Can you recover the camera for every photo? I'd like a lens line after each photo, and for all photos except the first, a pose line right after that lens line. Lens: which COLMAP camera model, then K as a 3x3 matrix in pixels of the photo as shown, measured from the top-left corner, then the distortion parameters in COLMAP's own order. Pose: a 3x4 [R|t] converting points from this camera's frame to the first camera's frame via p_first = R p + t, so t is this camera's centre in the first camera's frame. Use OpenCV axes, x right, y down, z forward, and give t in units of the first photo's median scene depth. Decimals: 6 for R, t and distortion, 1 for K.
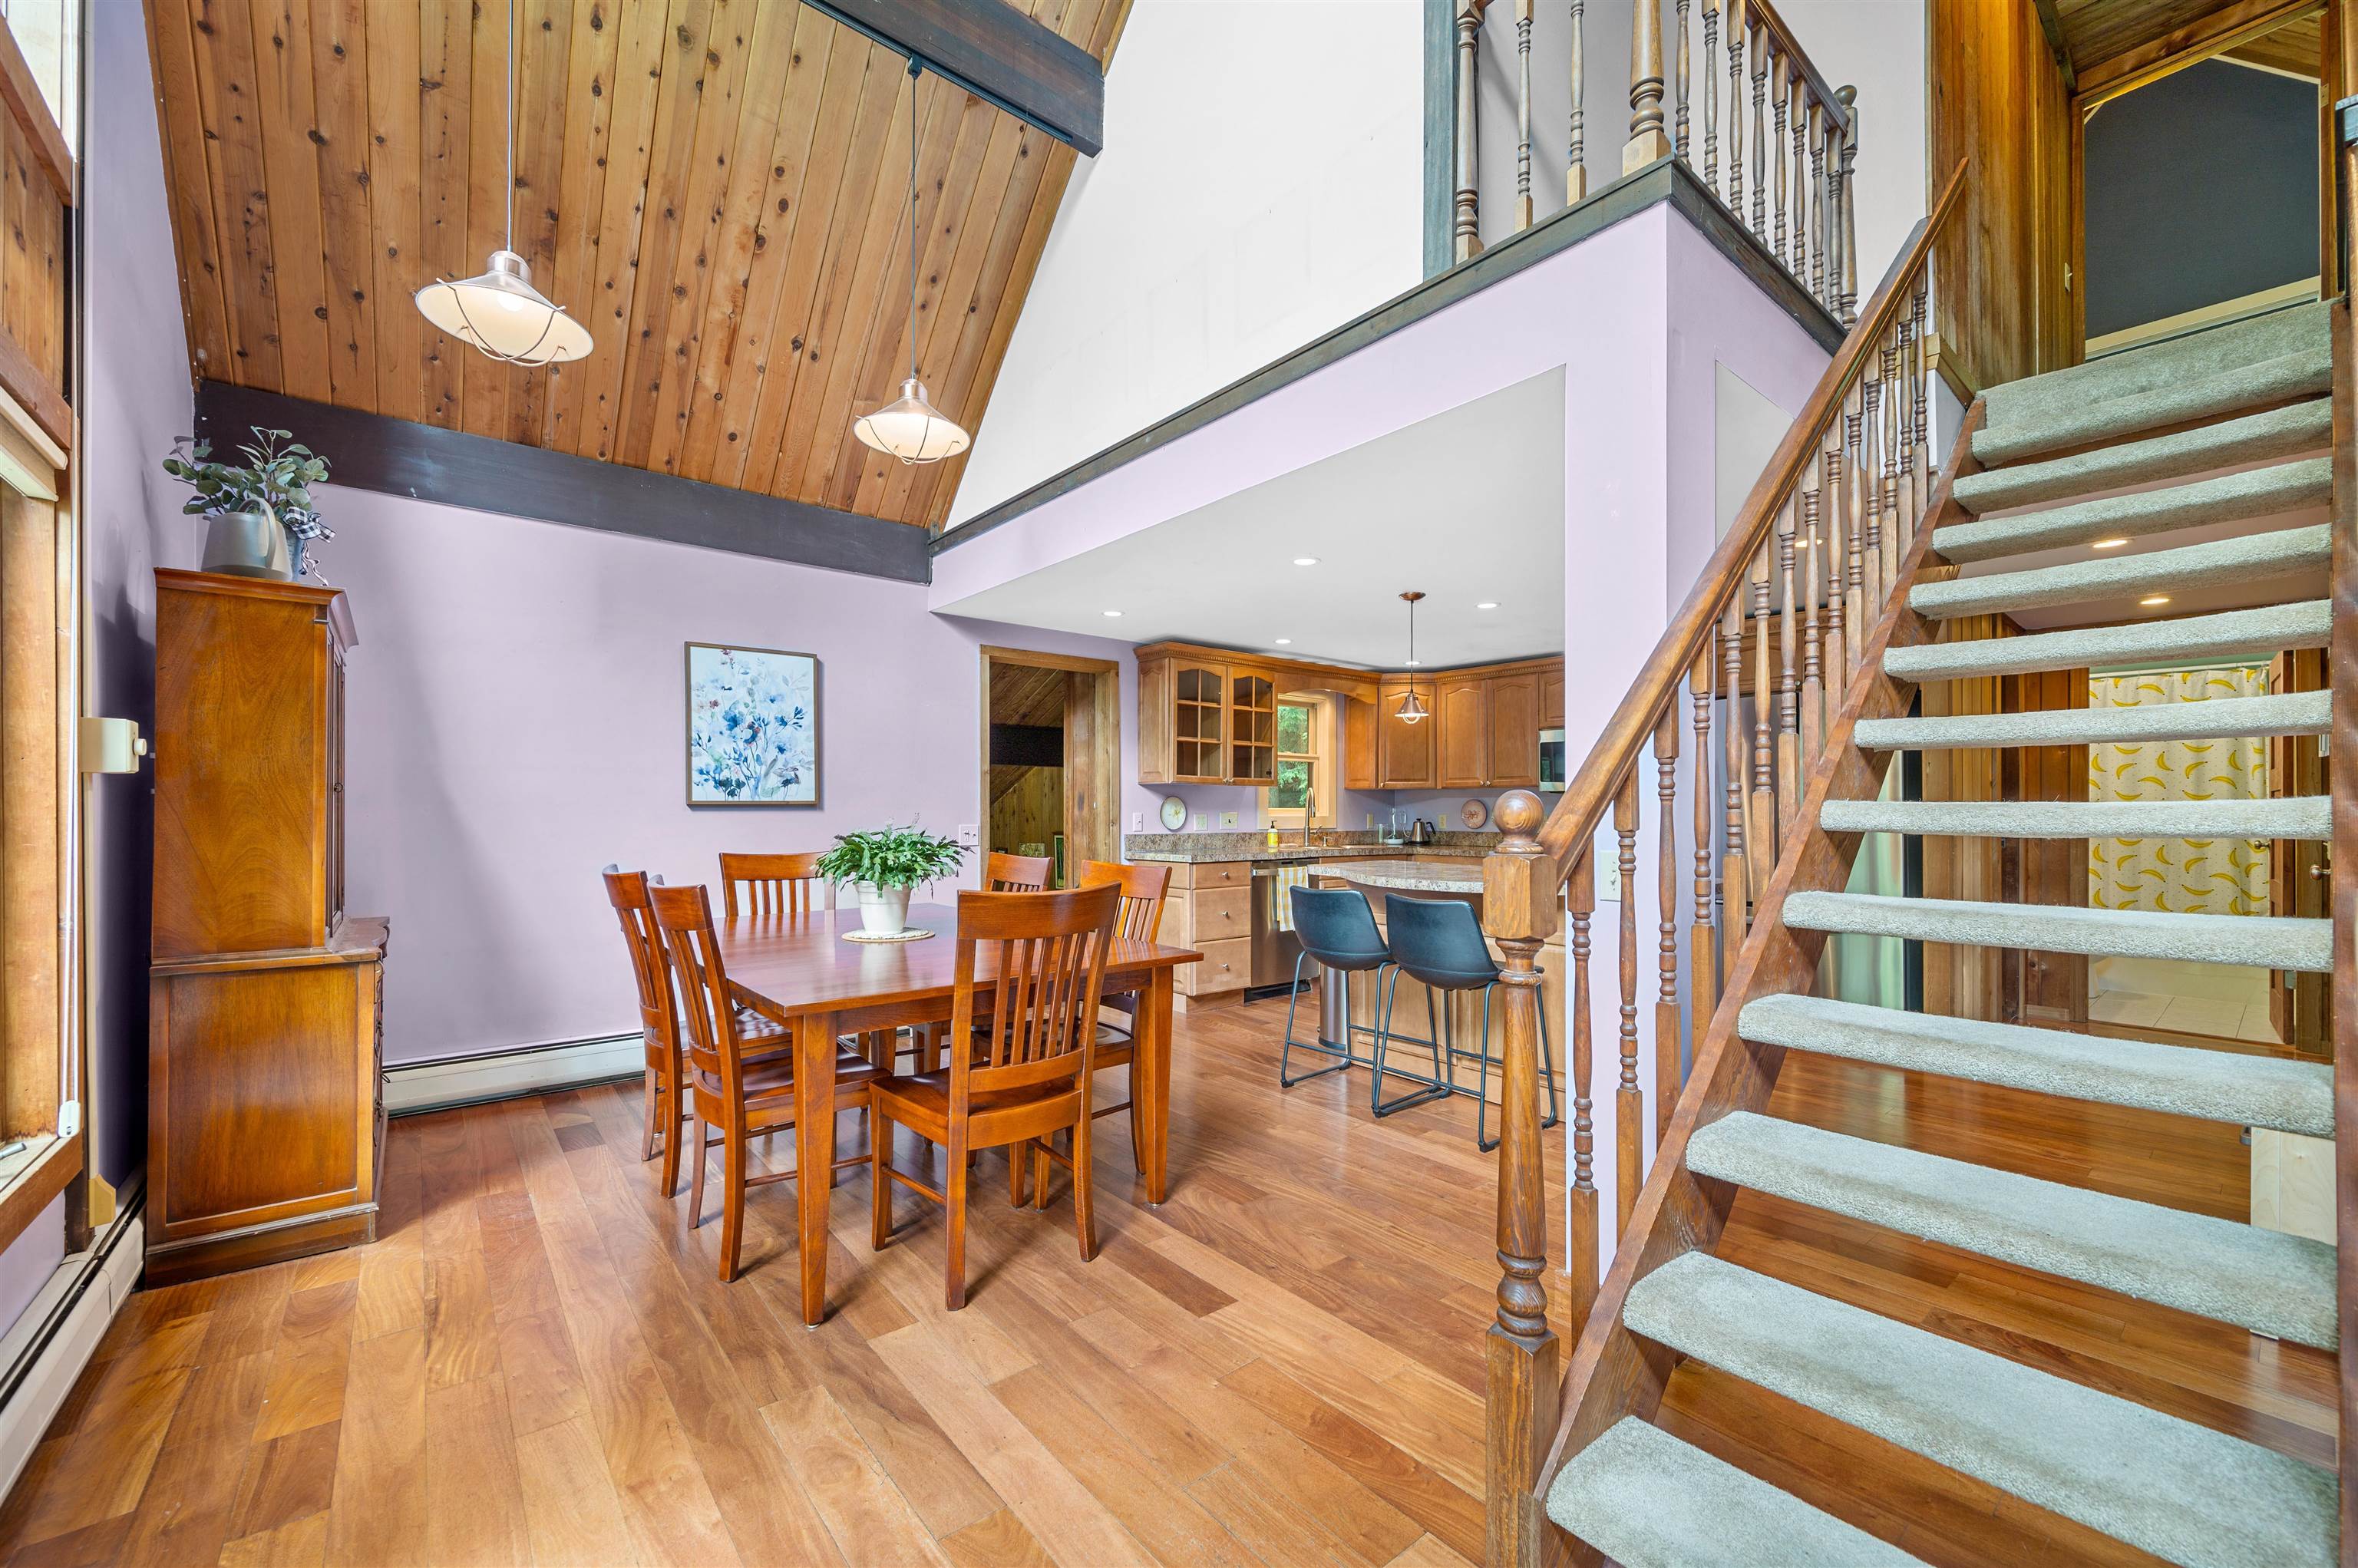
lens RADIAL K [[938.3, 0, 1163.8], [0, 938.3, 805.9], [0, 0, 1]] dist [-0.002862, 0.000357]
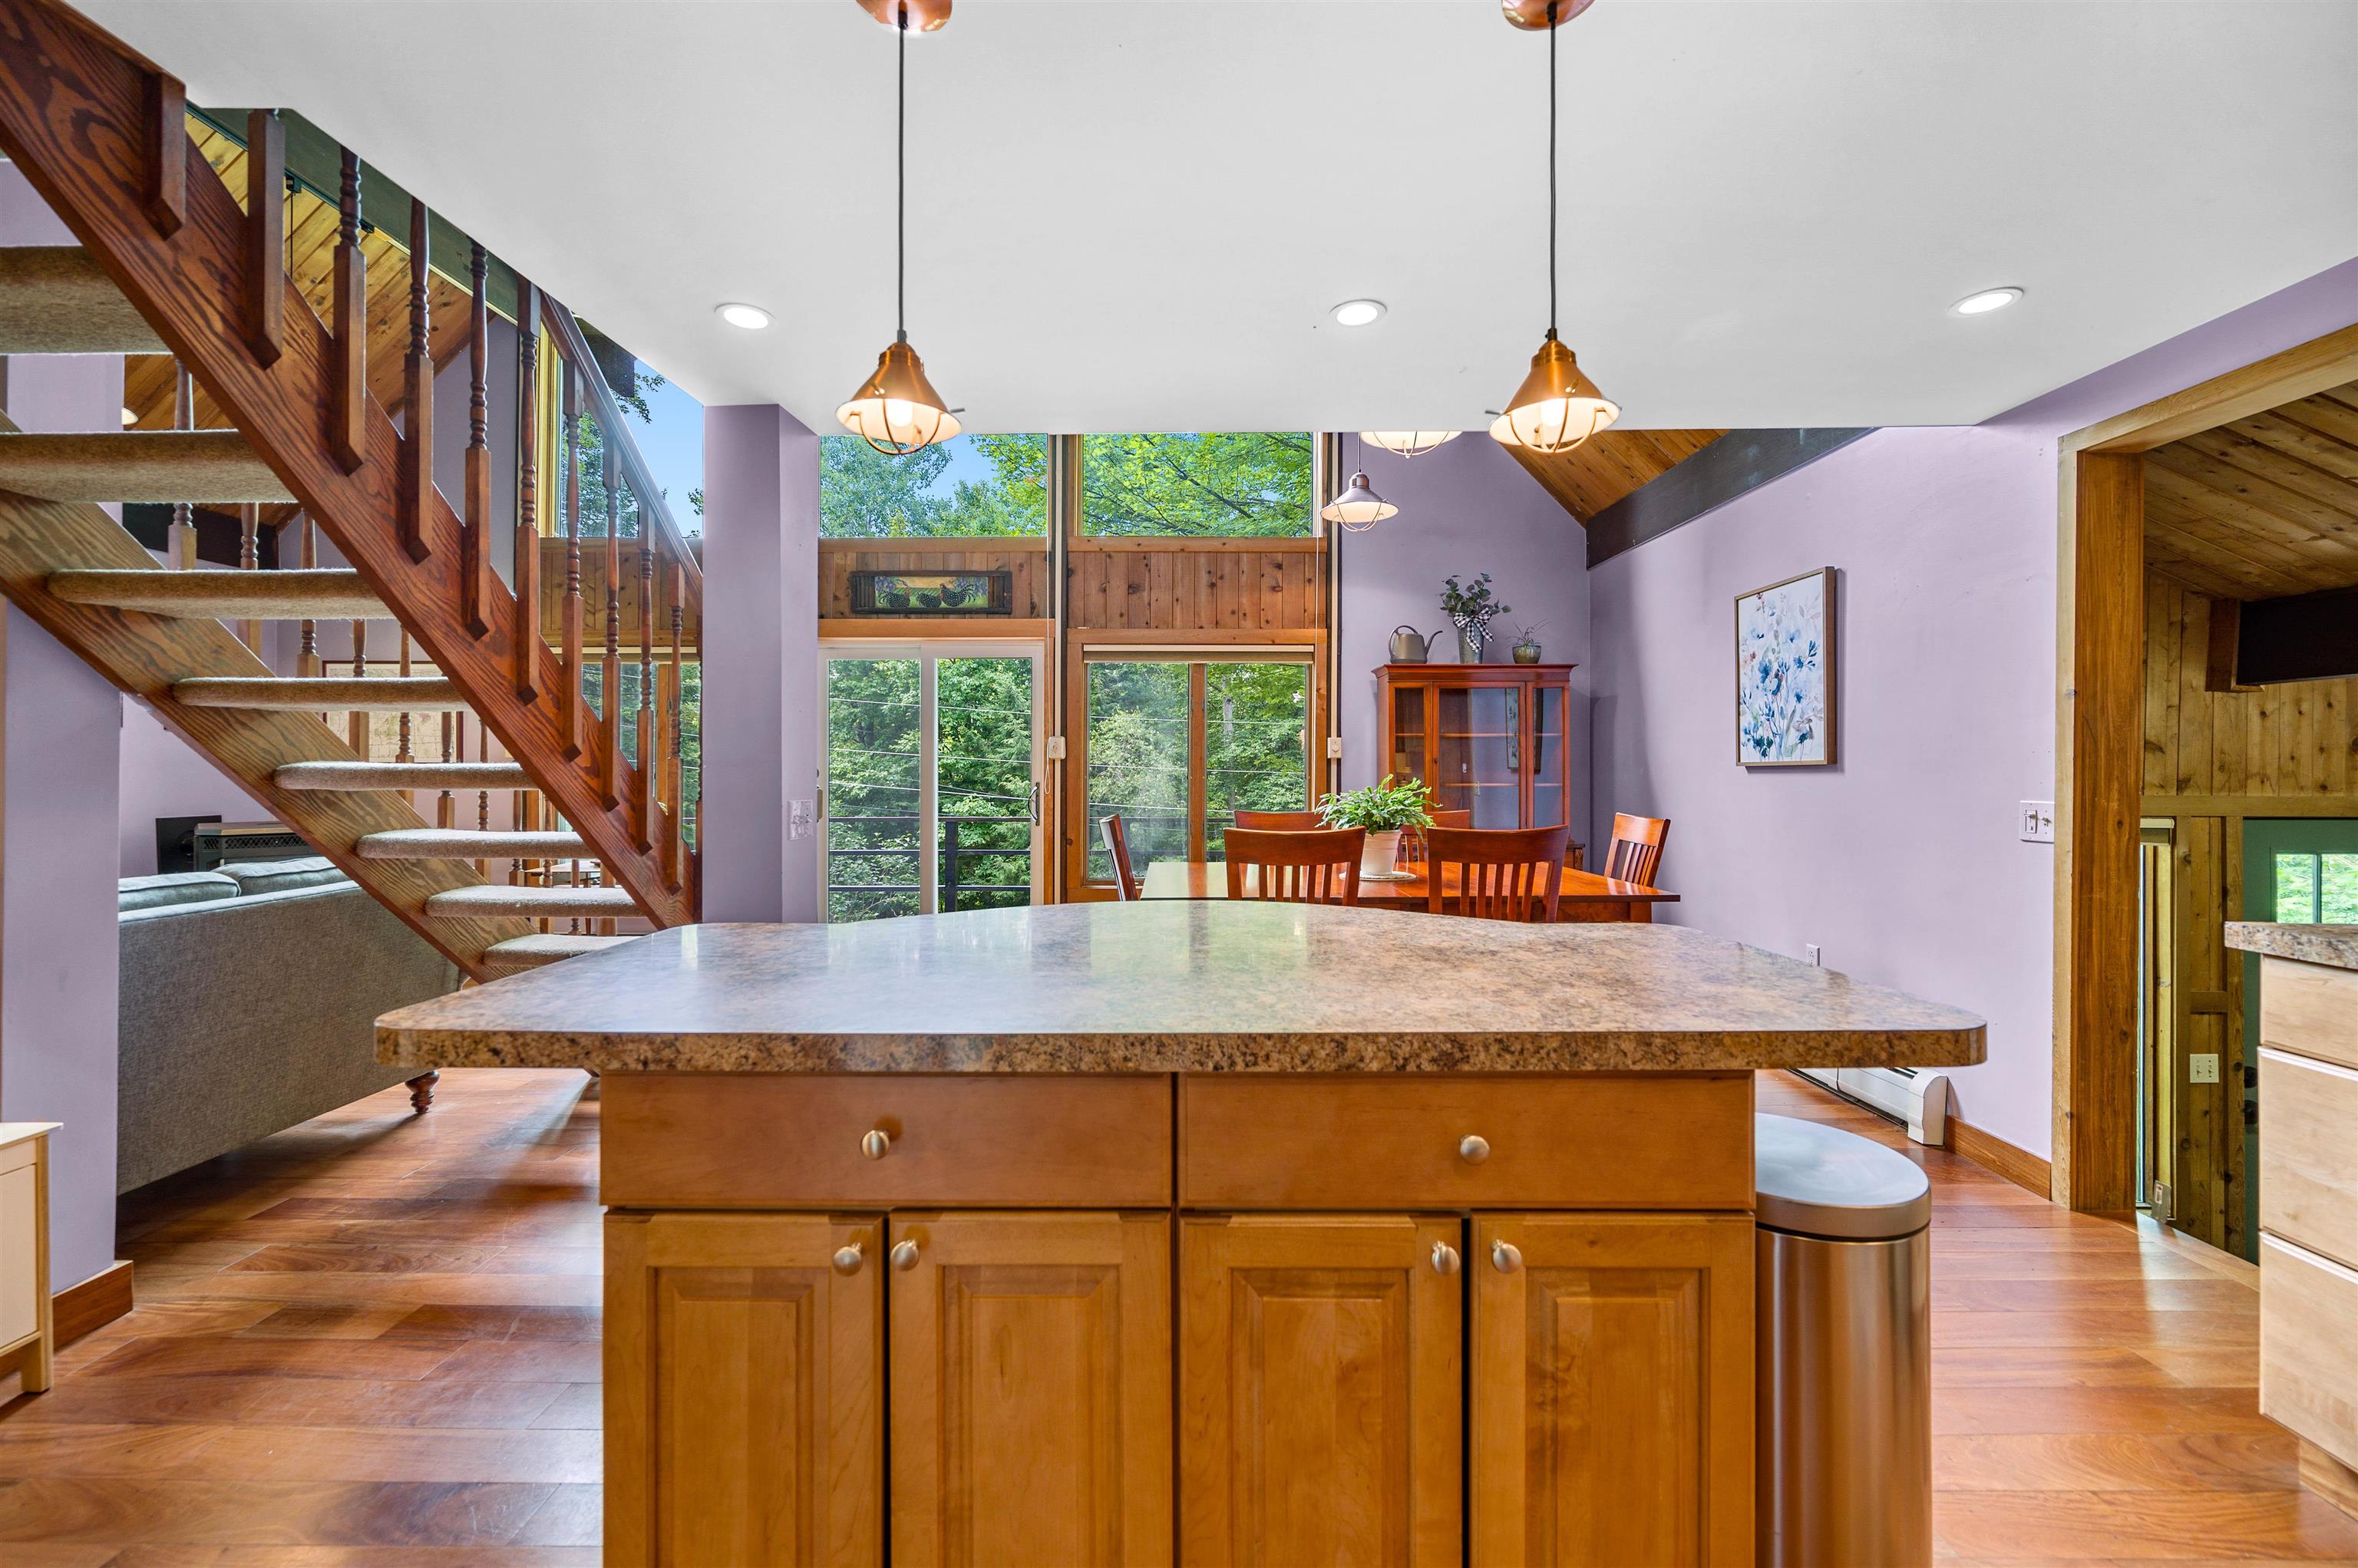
lens RADIAL K [[938.3, 0, 1177.2], [0, 938.3, 767.9], [0, 0, 1]] dist [-0.002862, 0.000357]
pose [[-0.639686, -0.006658, -0.768608, 0.570750], [0.001845, 0.999946, -0.010197, 0.008051], [0.768634, -0.007941, -0.639639, 1.132111]]
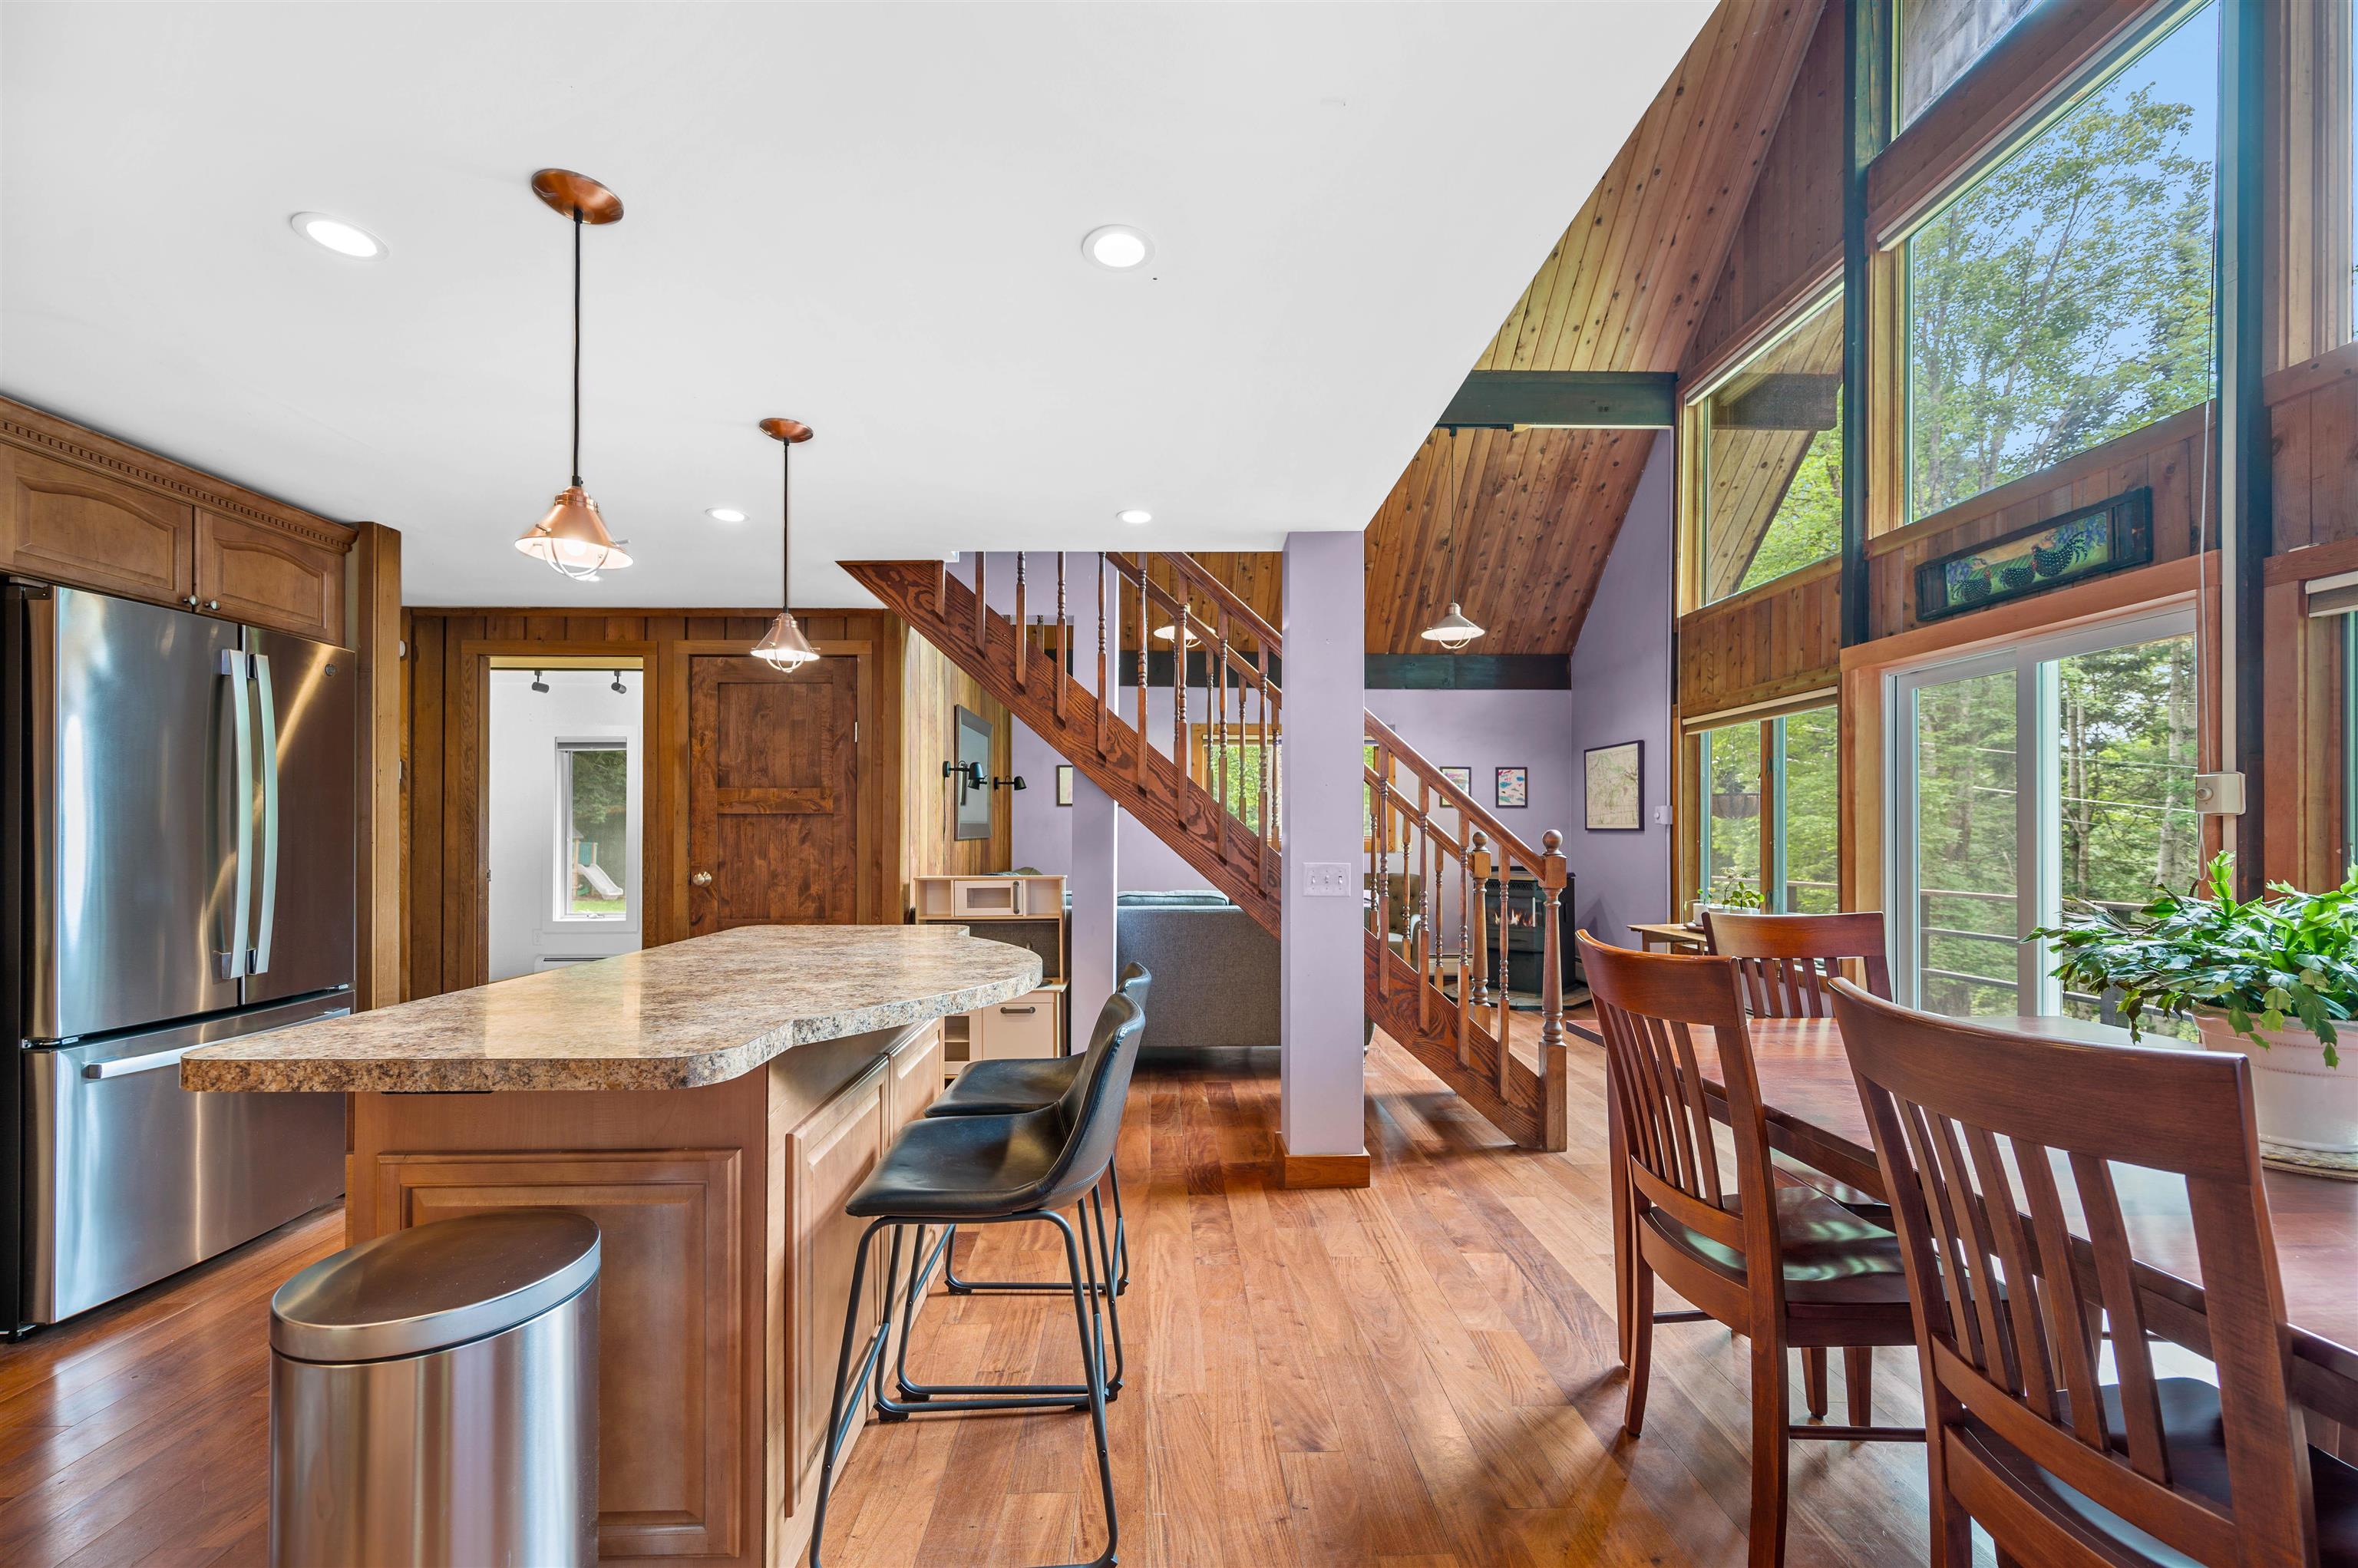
lens RADIAL K [[938.3, 0, 1180.5], [0, 938.3, 834.6], [0, 0, 1]] dist [-0.002862, 0.000357]
pose [[-0.798406, -0.001618, 0.602117, -0.107105], [-0.004060, 0.999988, -0.002697, 0.003569], [-0.602106, -0.004598, -0.798403, 1.180546]]
